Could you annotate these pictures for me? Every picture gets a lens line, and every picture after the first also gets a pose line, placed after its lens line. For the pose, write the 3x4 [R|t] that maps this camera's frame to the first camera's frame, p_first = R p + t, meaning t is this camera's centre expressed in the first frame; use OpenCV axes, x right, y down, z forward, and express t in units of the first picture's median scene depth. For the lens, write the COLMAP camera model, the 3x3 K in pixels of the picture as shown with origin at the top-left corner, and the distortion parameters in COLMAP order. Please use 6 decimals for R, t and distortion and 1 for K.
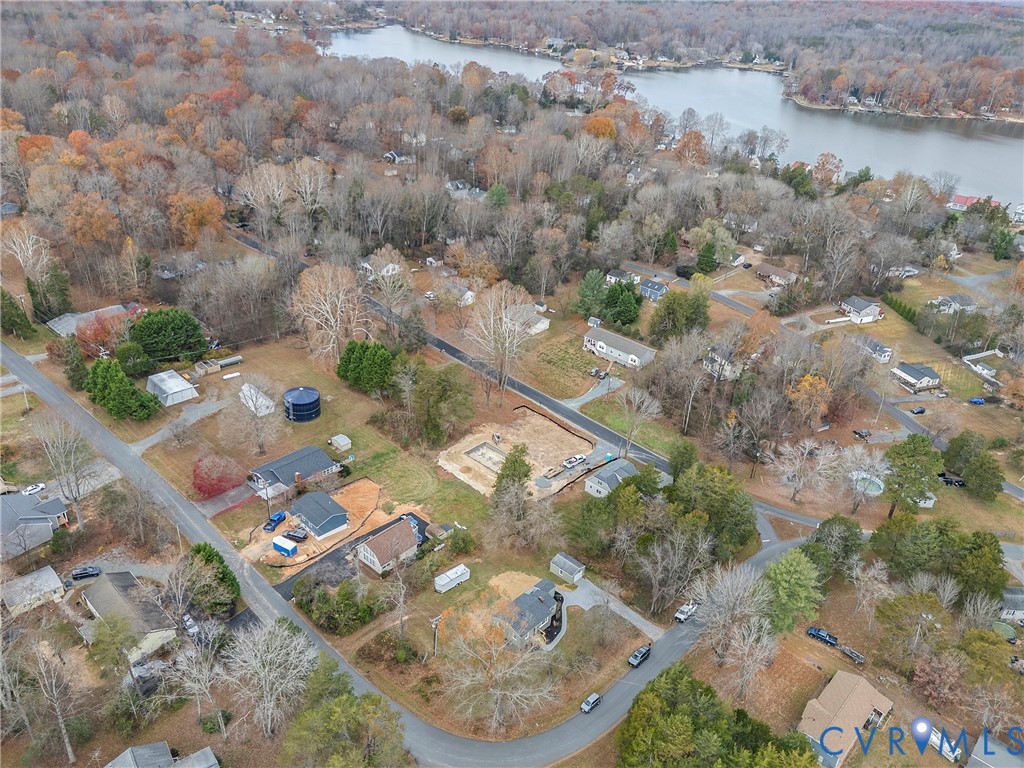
lens RADIAL K [[762.8, 0, 510.3], [0, 762.8, 400.9], [0, 0, 1]] dist [0.055185, -0.039318]
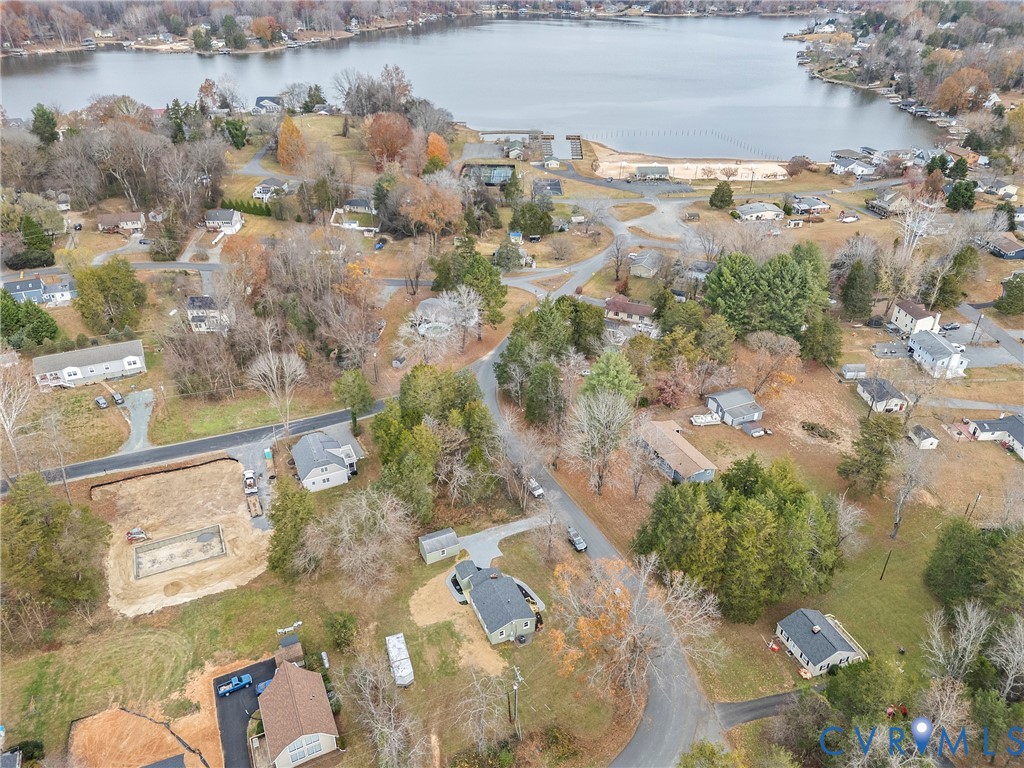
lens RADIAL K [[725.9, 0, 515.2], [0, 725.9, 384.7], [0, 0, 1]] dist [0.079252, -0.081150]
pose [[0.381930, -0.526011, 0.759896, -0.324392], [0.481910, 0.814947, 0.321906, -0.109505], [-0.788602, 0.243256, 0.564742, 0.367682]]
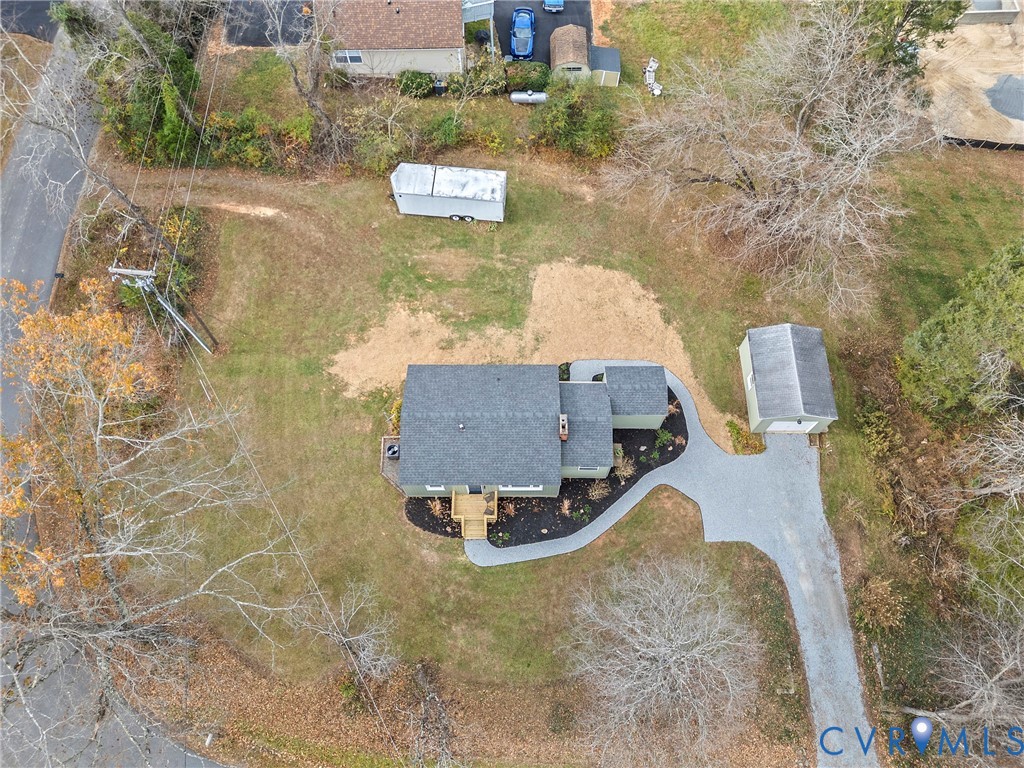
lens RADIAL K [[725.9, 0, 515.2], [0, 725.9, 384.7], [0, 0, 1]] dist [0.079252, -0.081150]
pose [[0.675420, 0.643227, -0.360649, 0.087009], [-0.325870, 0.699056, 0.636498, 0.061388], [0.661526, -0.312379, 0.681765, 0.603092]]
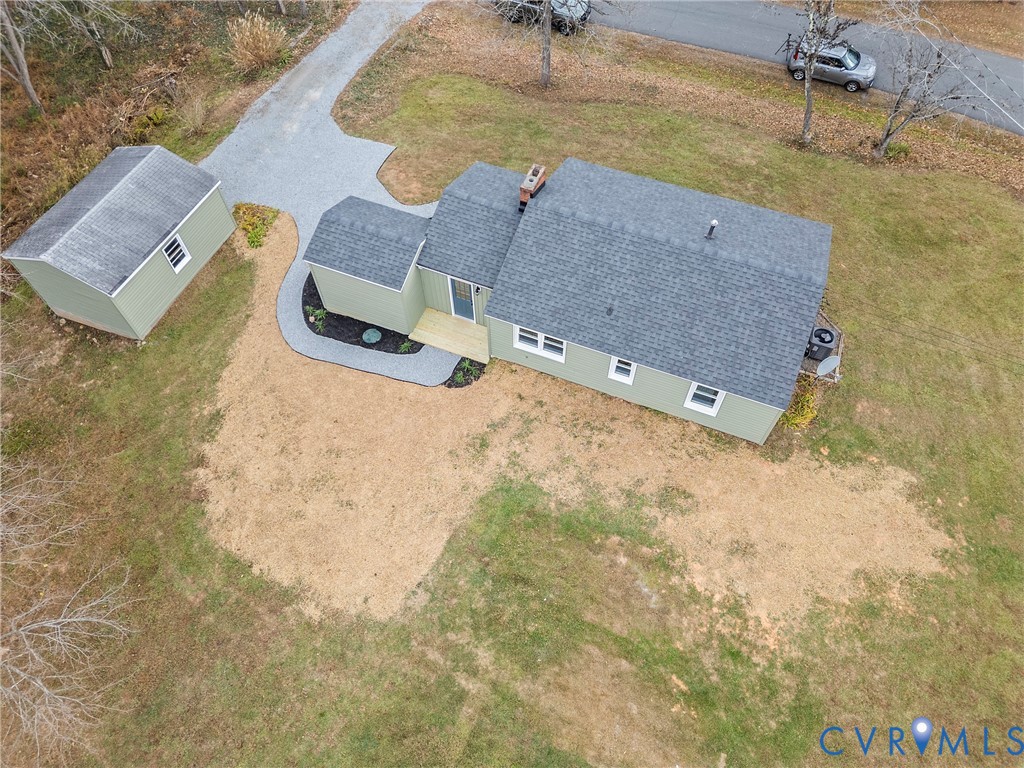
lens RADIAL K [[716.5, 0, 513.6], [0, 716.5, 387.4], [0, 0, 1]] dist [0.082555, -0.088858]
pose [[-0.349136, -0.814759, 0.462896, -0.047174], [0.455241, 0.284296, 0.843760, 0.105761], [-0.819060, 0.505316, 0.271654, 0.734470]]
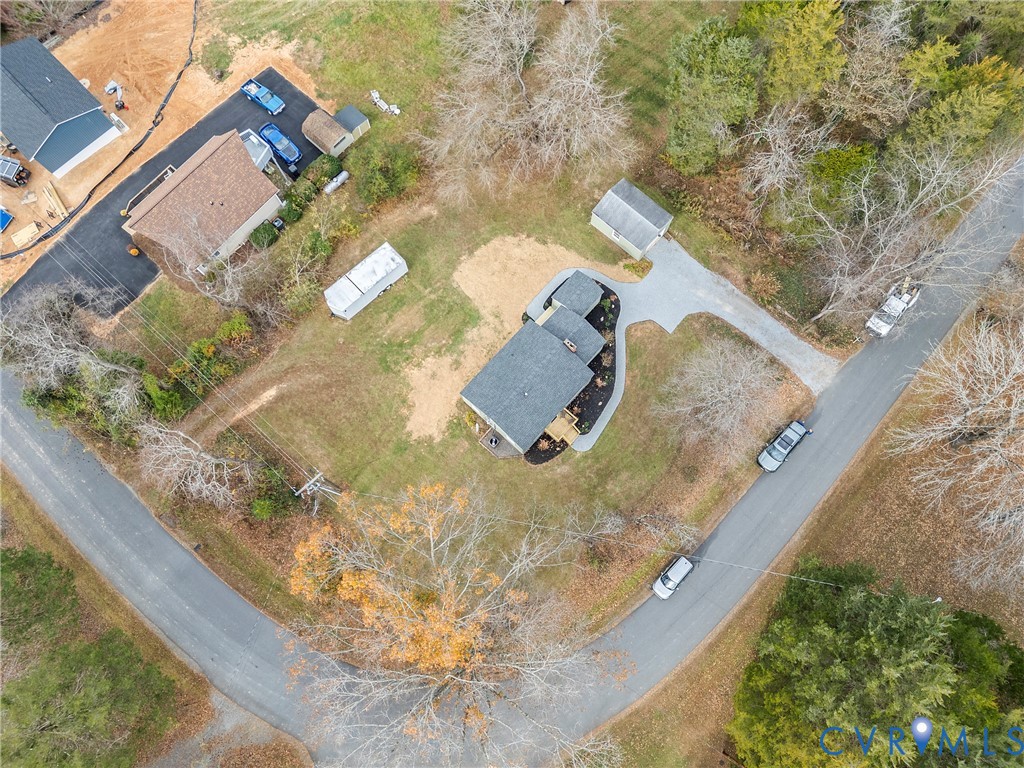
lens RADIAL K [[716.5, 0, 513.6], [0, 716.5, 387.4], [0, 0, 1]] dist [0.082555, -0.088858]
pose [[0.997399, -0.028645, -0.066140, 0.026140], [0.067346, 0.697357, 0.713553, -0.011506], [0.025683, -0.716151, 0.697473, 0.521859]]
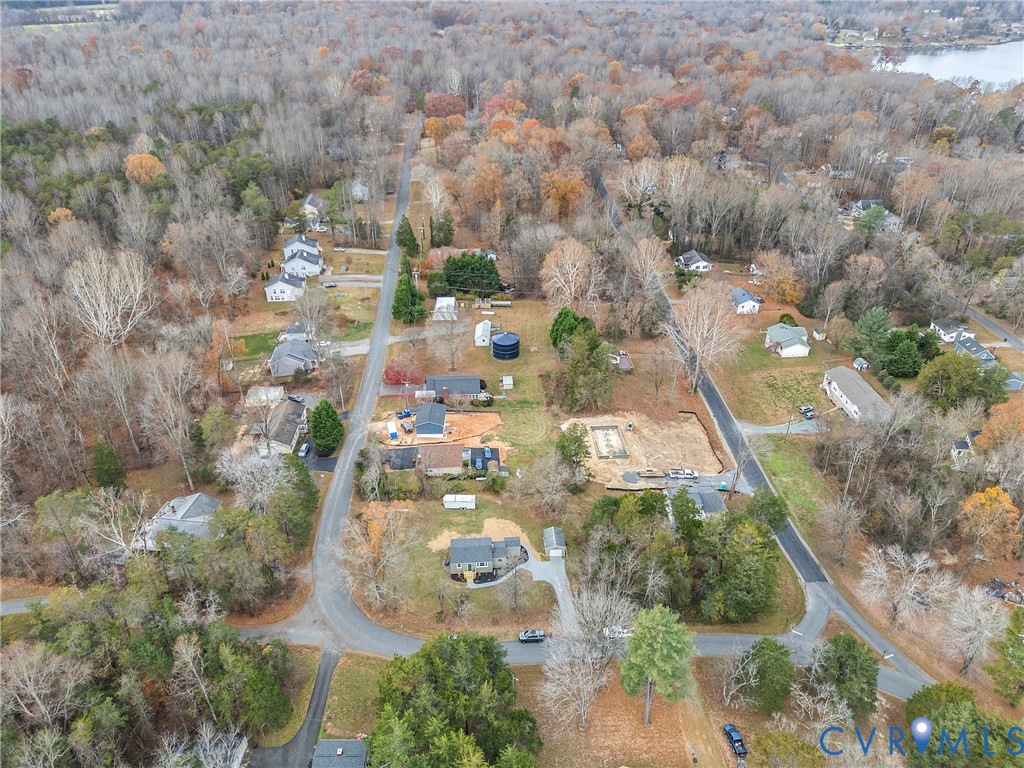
lens RADIAL K [[705.6, 0, 512.0], [0, 705.6, 384.0], [0, 0, 1]] dist [0.071346, -0.072463]
pose [[0.724129, 0.300915, -0.620554, 0.467909], [-0.306615, 0.946444, 0.101152, -0.056723], [0.617757, 0.117025, 0.777612, 0.143261]]
